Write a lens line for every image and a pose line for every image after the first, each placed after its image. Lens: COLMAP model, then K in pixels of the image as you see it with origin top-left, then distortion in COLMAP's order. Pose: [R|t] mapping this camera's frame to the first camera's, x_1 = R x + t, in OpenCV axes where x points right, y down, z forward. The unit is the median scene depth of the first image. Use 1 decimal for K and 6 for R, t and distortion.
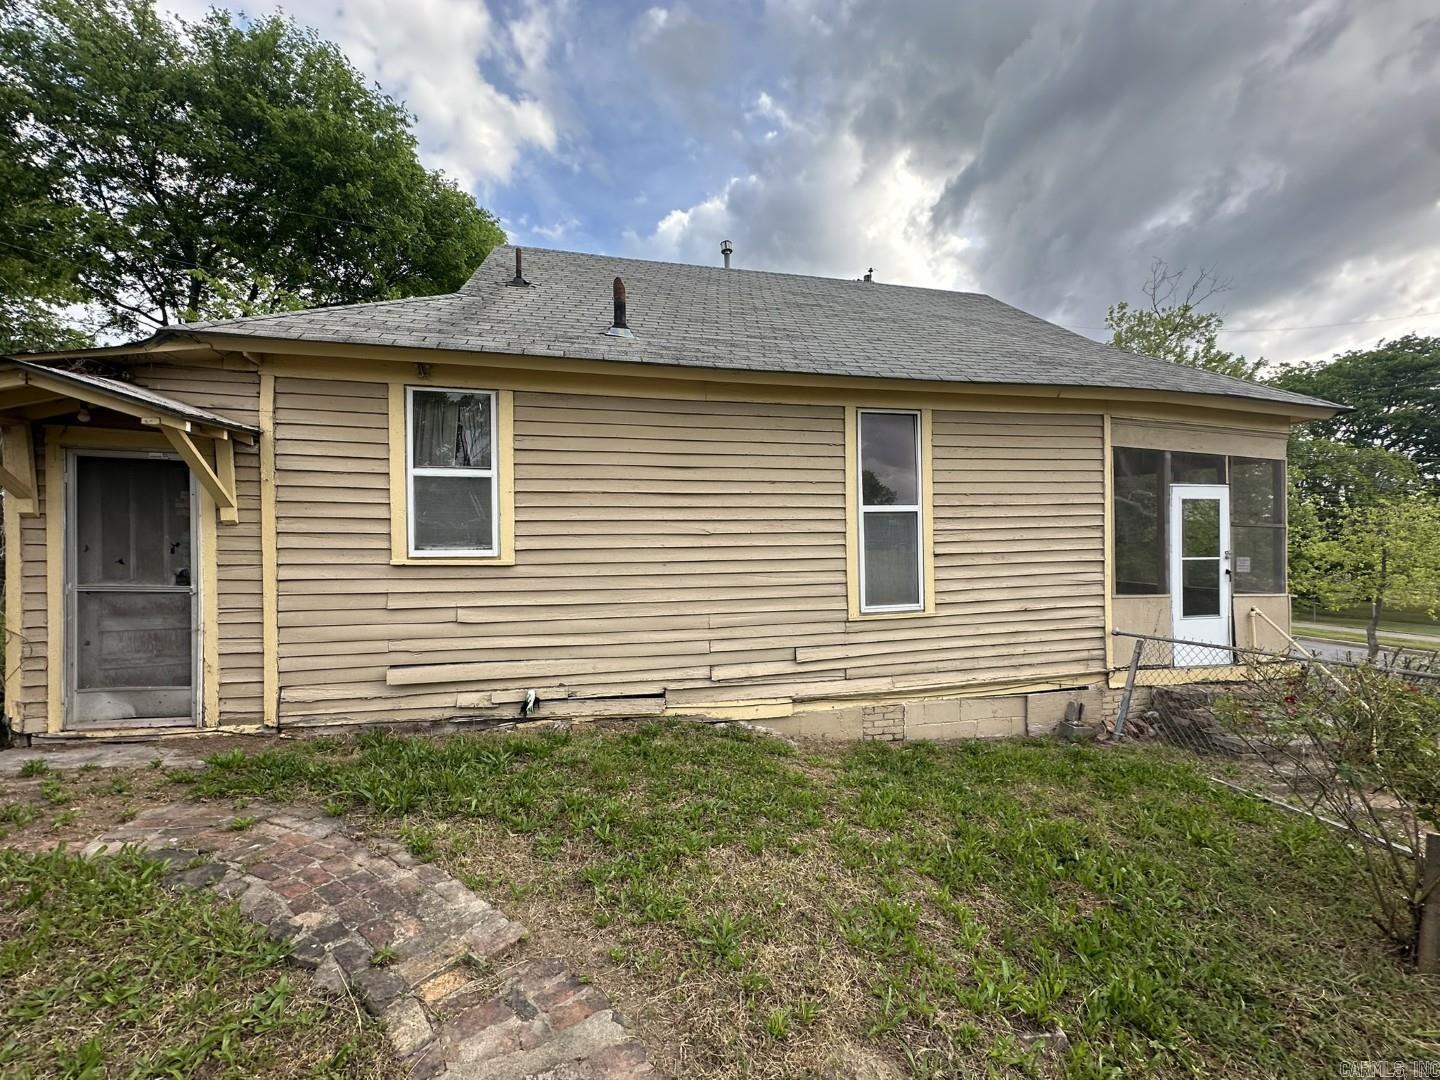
lens RADIAL K [[566.7, 0, 720.0], [0, 566.7, 540.0], [0, 0, 1]] dist [-0.000838, -0.000051]
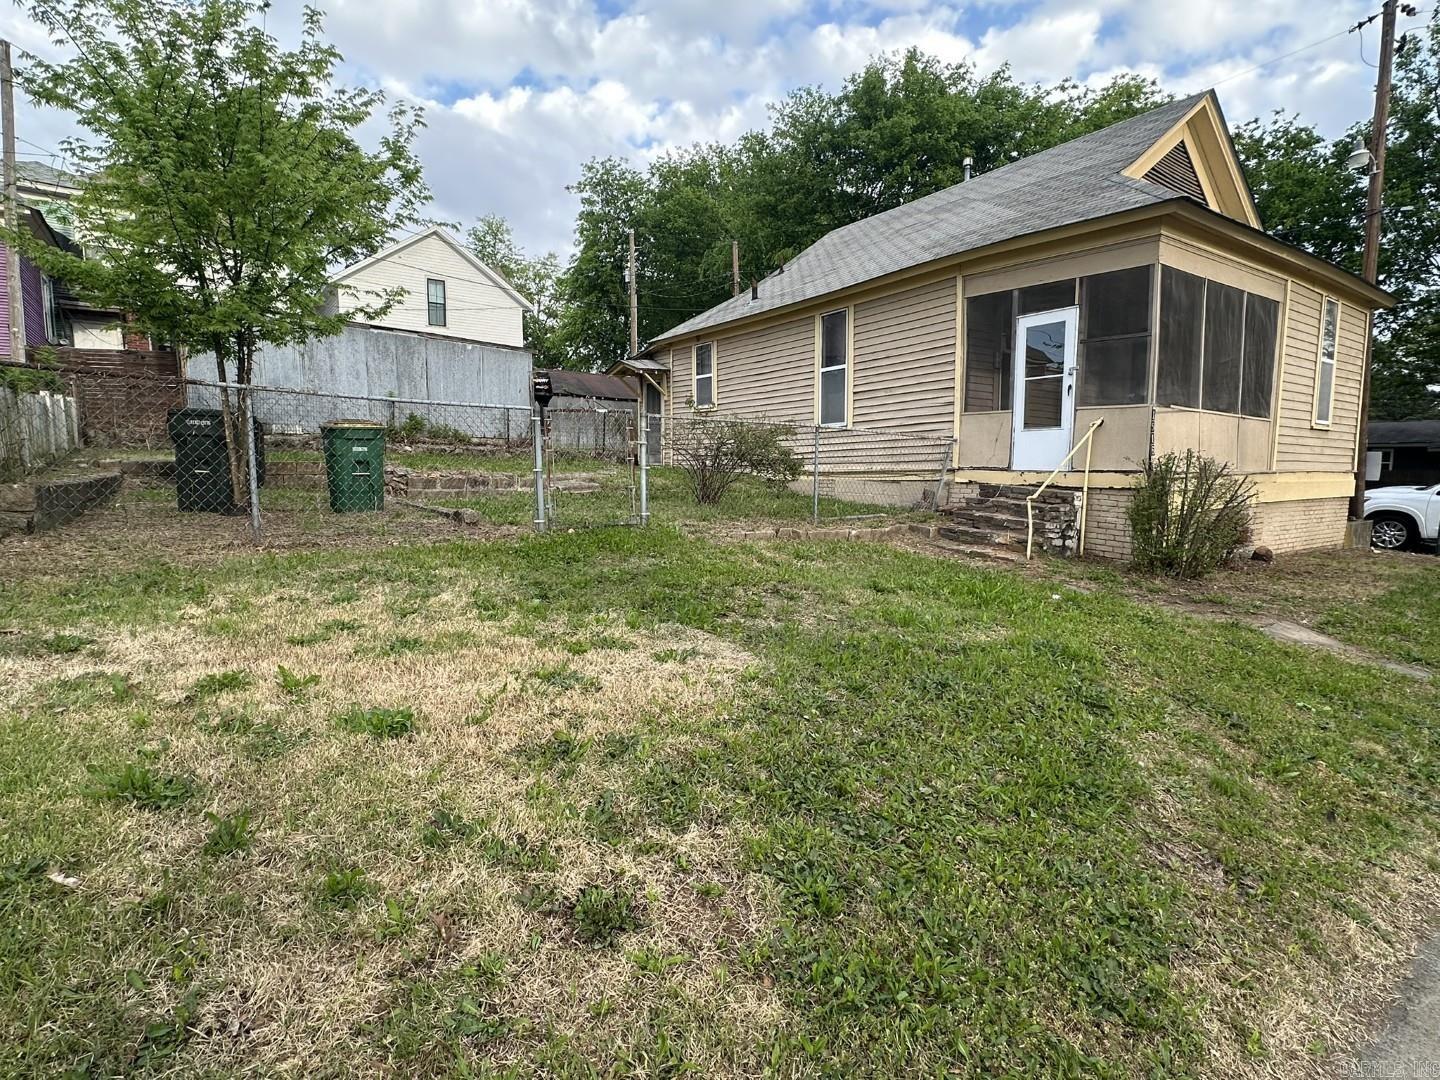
lens RADIAL K [[711.1, 0, 720.0], [0, 711.1, 540.0], [0, 0, 1]] dist [0.000924, 0.000038]
pose [[0.385714, 0.098509, -0.917344, 2.051820], [-0.010667, 0.994693, 0.102330, 0.231966], [0.922557, -0.029685, 0.384718, -0.180539]]
